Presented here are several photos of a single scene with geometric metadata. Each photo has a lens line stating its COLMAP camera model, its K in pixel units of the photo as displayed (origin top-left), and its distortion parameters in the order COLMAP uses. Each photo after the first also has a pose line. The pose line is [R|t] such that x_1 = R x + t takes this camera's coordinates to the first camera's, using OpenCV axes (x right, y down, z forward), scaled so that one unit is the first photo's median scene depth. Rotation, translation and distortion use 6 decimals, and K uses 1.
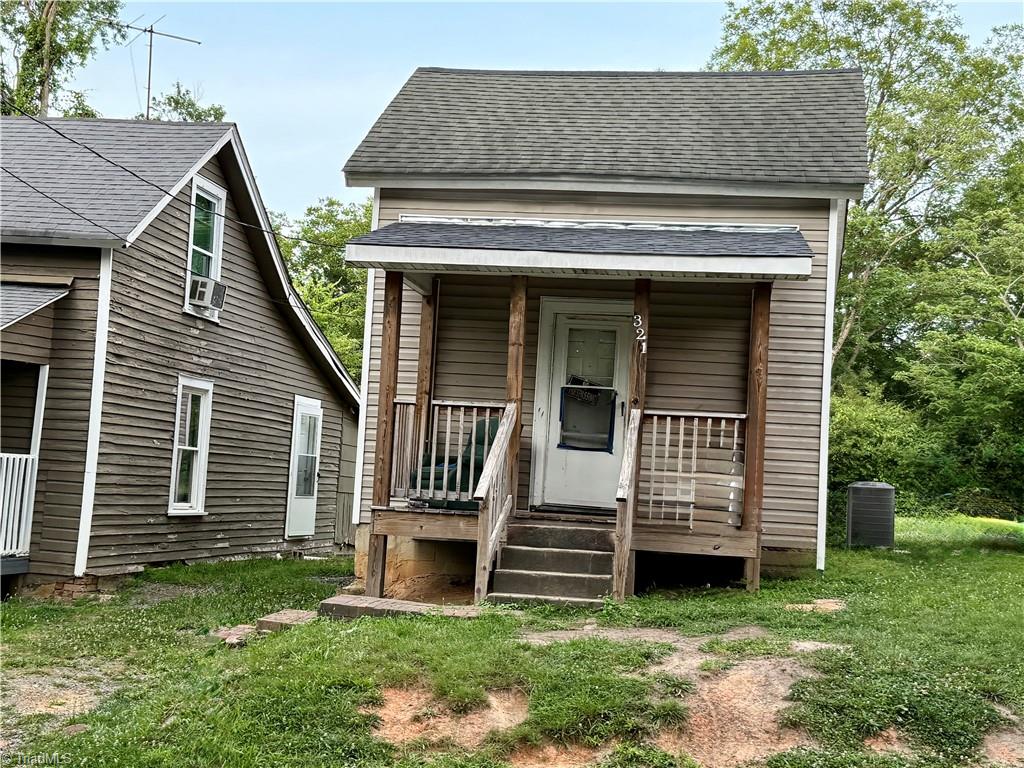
lens RADIAL K [[1372.4, 0, 512.2], [0, 1372.4, 379.1], [0, 0, 1]] dist [0.079890, 0.000000]
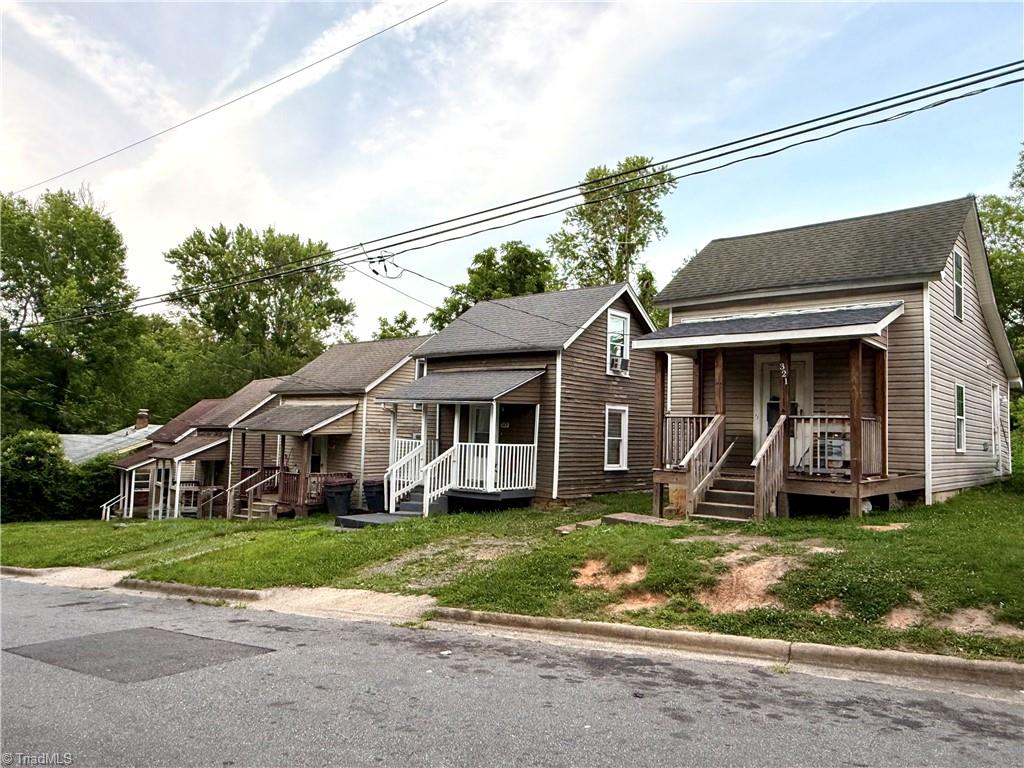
lens RADIAL K [[692.0, 0, 511.6], [0, 692.0, 382.0], [0, 0, 1]] dist [-0.026815, -0.000400]
pose [[0.842318, -0.069441, -0.534489, 0.231956], [0.060156, 0.997582, -0.034805, -0.010025], [0.535613, -0.002836, 0.844459, 0.026705]]
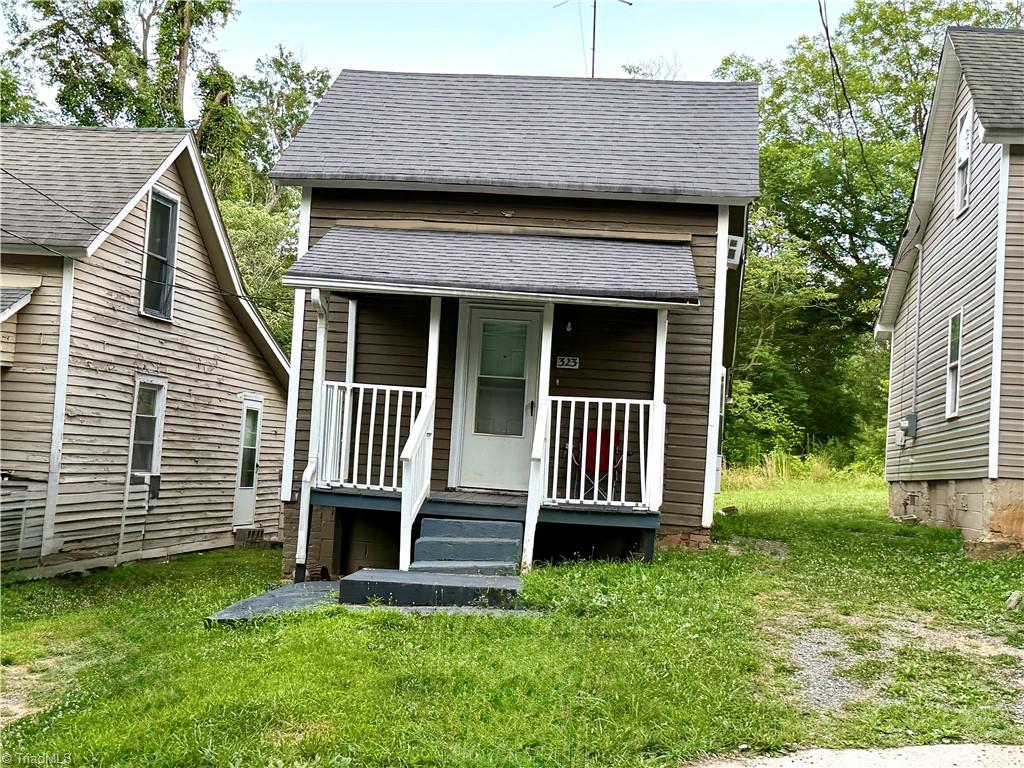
lens RADIAL K [[1372.4, 0, 514.6], [0, 1372.4, 392.6], [0, 0, 1]] dist [0.079890, 0.000000]
pose [[0.999035, 0.003230, 0.043791, -0.488427], [-0.004620, 0.999488, 0.031668, 0.011178], [-0.043666, -0.031840, 0.998539, -0.005662]]
